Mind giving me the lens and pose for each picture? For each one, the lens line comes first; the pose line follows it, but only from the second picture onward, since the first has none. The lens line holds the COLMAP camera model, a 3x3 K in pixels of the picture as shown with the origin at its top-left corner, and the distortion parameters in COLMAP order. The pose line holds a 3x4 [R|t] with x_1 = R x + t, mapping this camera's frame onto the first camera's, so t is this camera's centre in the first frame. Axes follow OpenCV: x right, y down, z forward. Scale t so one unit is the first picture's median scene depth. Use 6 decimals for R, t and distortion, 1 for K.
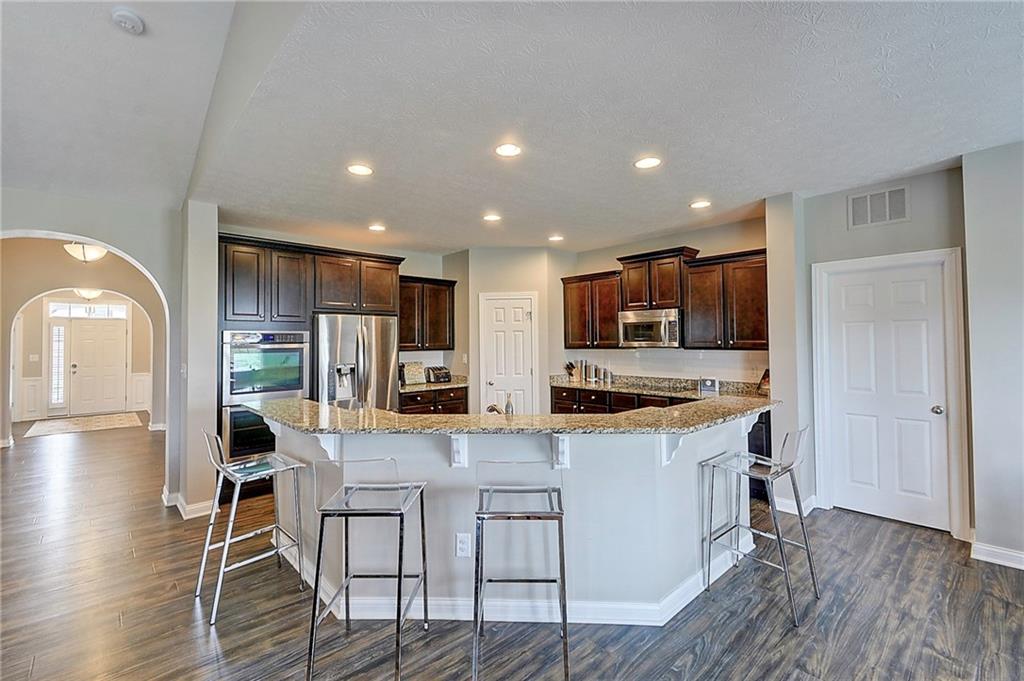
lens RADIAL K [[445.3, 0, 512.1], [0, 445.3, 331.6], [0, 0, 1]] dist [0.023762, -0.015796]
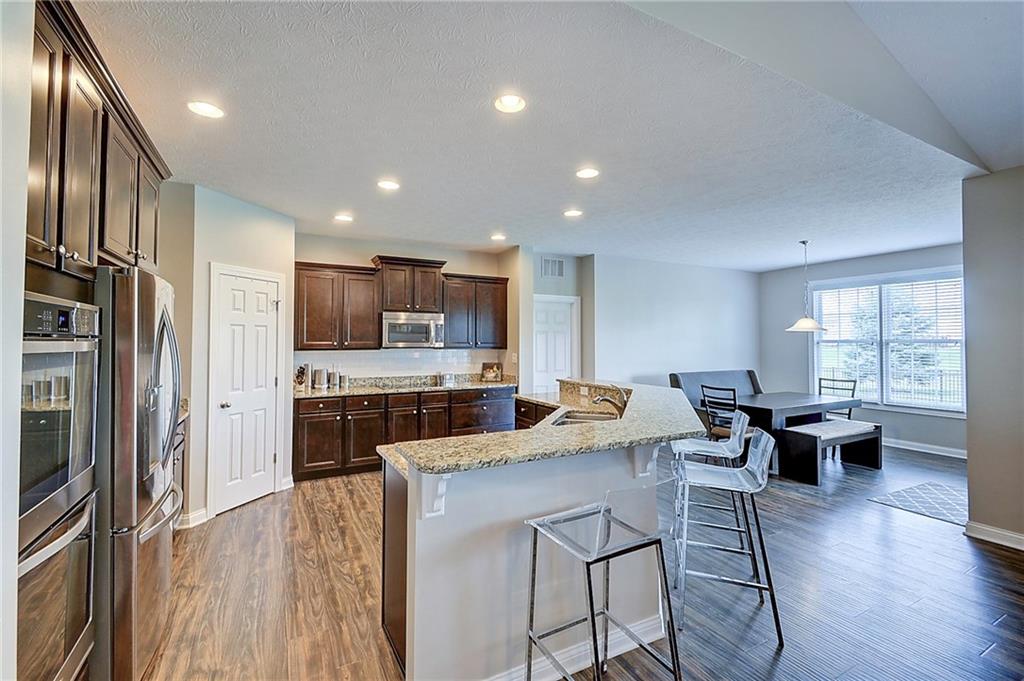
lens RADIAL K [[445.3, 0, 512.1], [0, 445.3, 331.6], [0, 0, 1]] dist [0.023762, -0.015796]
pose [[0.243644, 0.030667, 0.969380, -0.675574], [-0.024938, 0.999368, -0.025348, 0.018312], [-0.969544, -0.017998, 0.244255, 0.518469]]
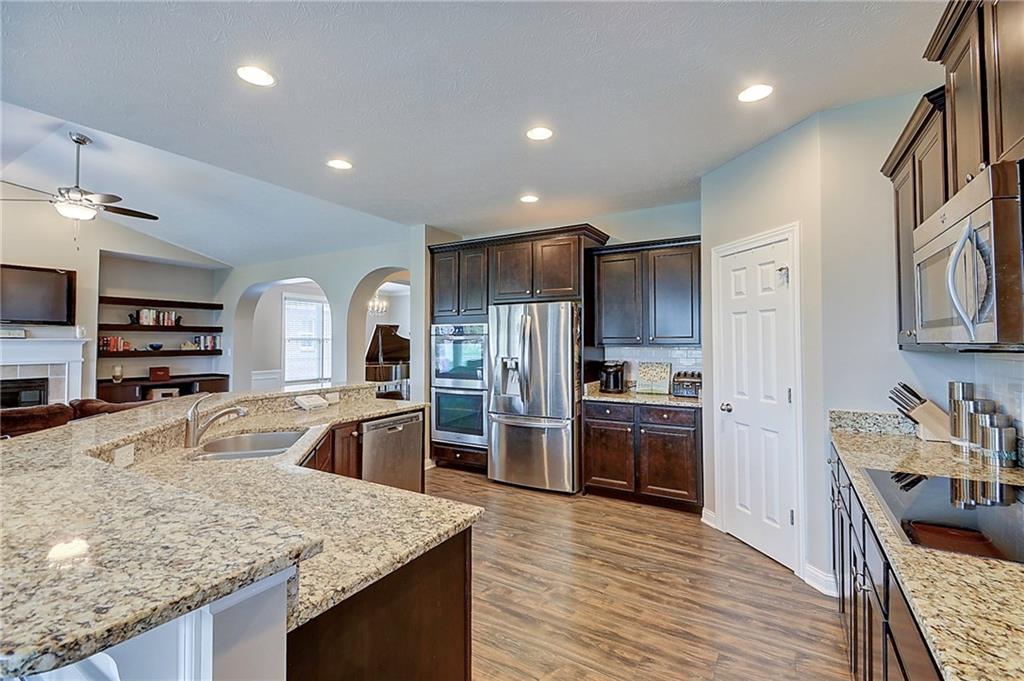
lens RADIAL K [[445.3, 0, 512.1], [0, 445.3, 331.6], [0, 0, 1]] dist [0.023762, -0.015796]
pose [[0.292242, -0.017178, -0.956190, 0.471670], [0.016761, 0.999777, -0.012839, 0.028611], [0.956198, -0.012274, 0.292464, 0.687183]]
